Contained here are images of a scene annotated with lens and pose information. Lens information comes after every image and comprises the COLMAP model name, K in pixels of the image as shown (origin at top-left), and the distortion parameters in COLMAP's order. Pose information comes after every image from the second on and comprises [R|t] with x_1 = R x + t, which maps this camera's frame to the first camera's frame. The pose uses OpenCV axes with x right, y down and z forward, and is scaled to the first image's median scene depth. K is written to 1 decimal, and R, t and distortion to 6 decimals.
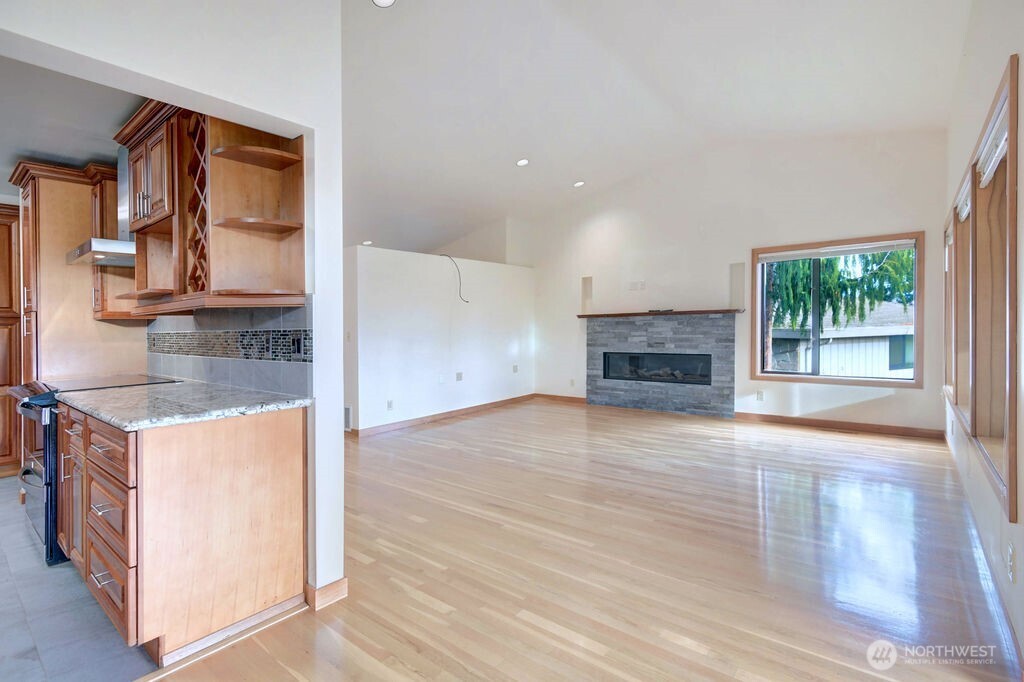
lens RADIAL K [[482.7, 0, 514.0], [0, 482.7, 331.1], [0, 0, 1]] dist [-0.001480, -0.000408]
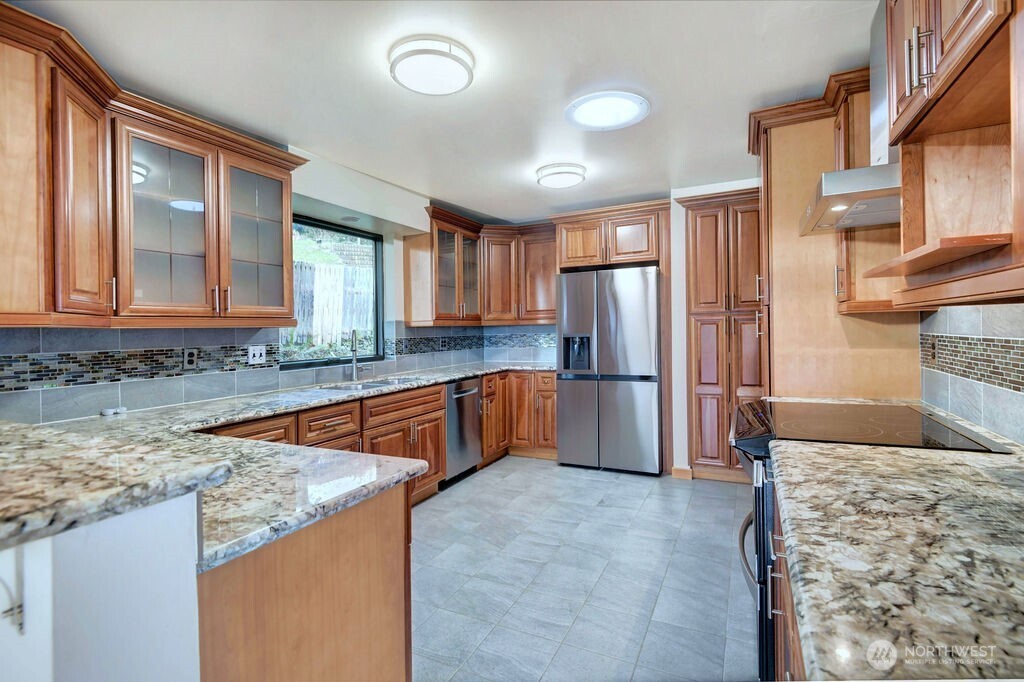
lens RADIAL K [[482.7, 0, 514.0], [0, 482.7, 331.1], [0, 0, 1]] dist [-0.001480, -0.000408]
pose [[0.229121, 0.014232, -0.973294, -0.325430], [0.015646, 0.999710, 0.018301, -0.019347], [0.973272, -0.019421, 0.228832, 0.412465]]
